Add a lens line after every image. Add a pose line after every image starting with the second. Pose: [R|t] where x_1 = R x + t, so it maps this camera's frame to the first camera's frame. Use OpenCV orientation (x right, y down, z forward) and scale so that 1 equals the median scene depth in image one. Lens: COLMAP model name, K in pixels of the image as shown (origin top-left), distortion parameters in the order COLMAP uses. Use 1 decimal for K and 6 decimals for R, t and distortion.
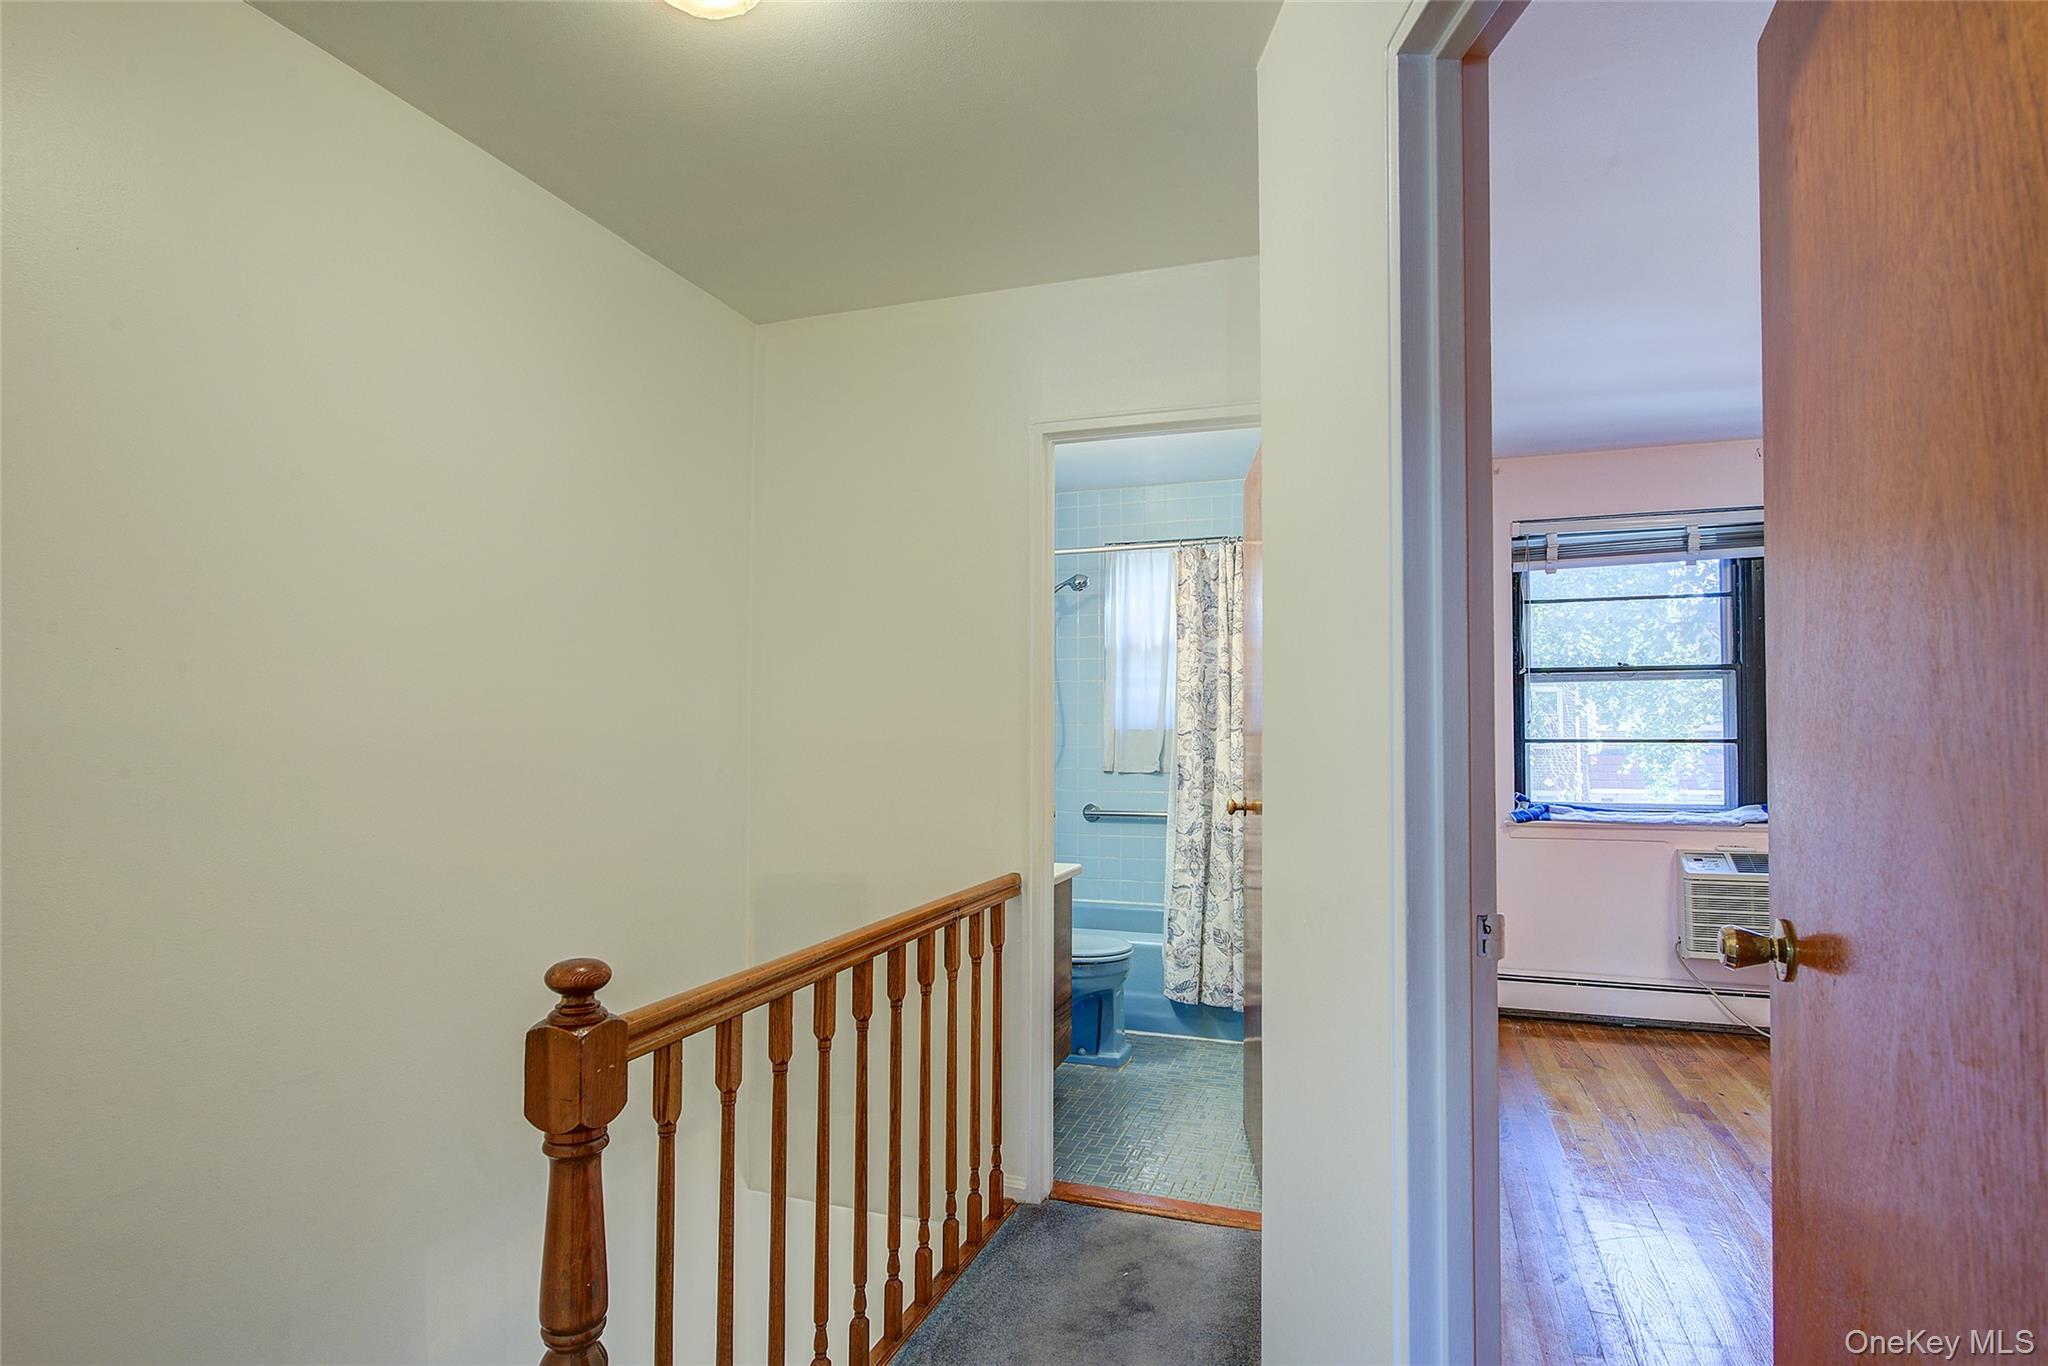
lens RADIAL K [[1123.2, 0, 976.8], [0, 1123.2, 709.8], [0, 0, 1]] dist [-0.001673, -0.000845]
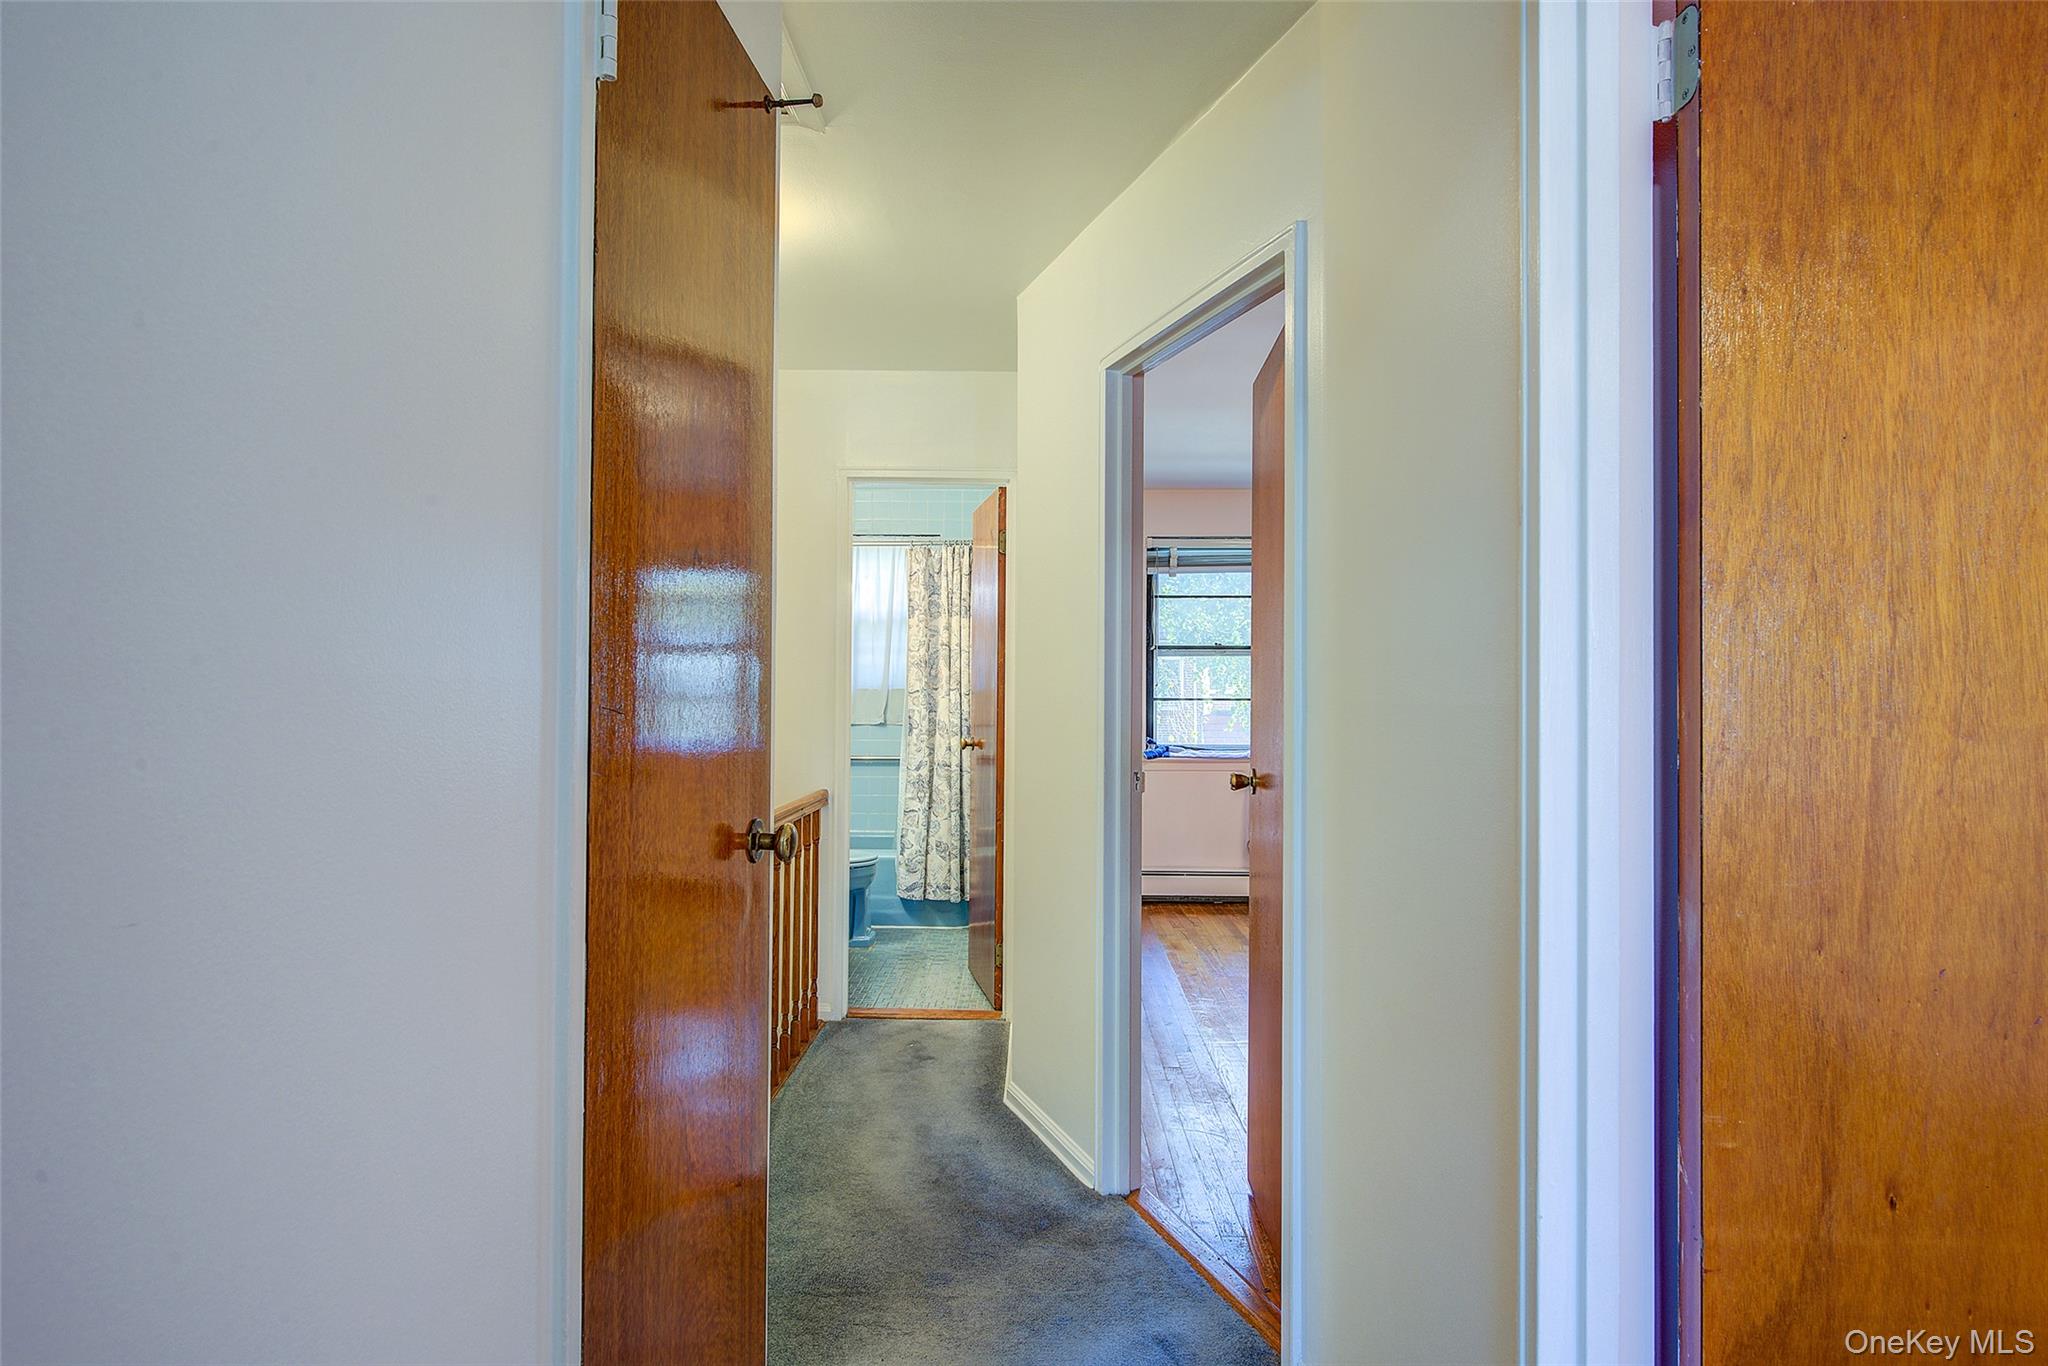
lens RADIAL K [[1134.3, 0, 1022.4], [0, 1134.3, 688.6], [0, 0, 1]] dist [-0.000908, -0.000186]
pose [[0.942926, 0.007324, 0.332923, -0.131664], [-0.012590, 0.999827, 0.013663, -0.002043], [-0.332765, -0.017075, 0.942855, -0.268168]]
